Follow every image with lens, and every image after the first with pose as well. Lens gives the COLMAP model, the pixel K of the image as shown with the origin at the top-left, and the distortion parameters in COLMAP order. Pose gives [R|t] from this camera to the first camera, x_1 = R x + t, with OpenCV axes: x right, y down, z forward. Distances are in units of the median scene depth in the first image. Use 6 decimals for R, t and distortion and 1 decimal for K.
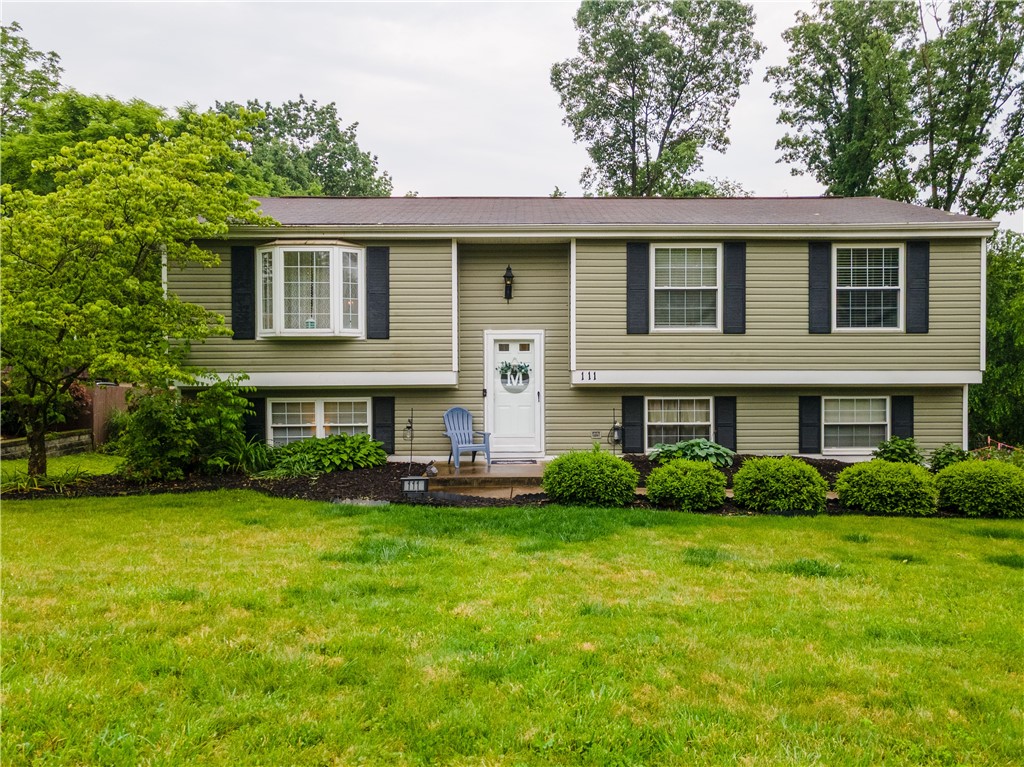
lens RADIAL K [[593.2, 0, 490.3], [0, 593.2, 383.5], [0, 0, 1]] dist [0.001664, 0.029785]
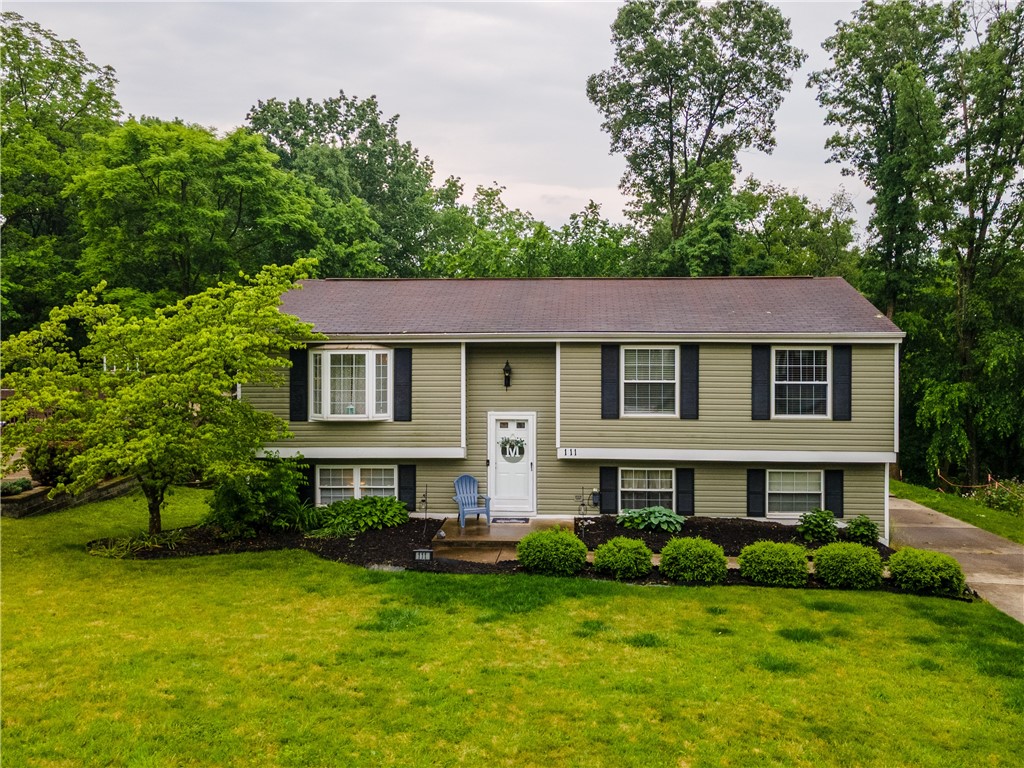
lens RADIAL K [[593.2, 0, 490.3], [0, 593.2, 384.0], [0, 0, 1]] dist [0.001664, 0.029785]
pose [[0.998144, 0.002886, -0.060826, 0.074436], [-0.003790, 0.999884, -0.014752, -0.138666], [0.060776, 0.014955, 0.998039, -0.254054]]
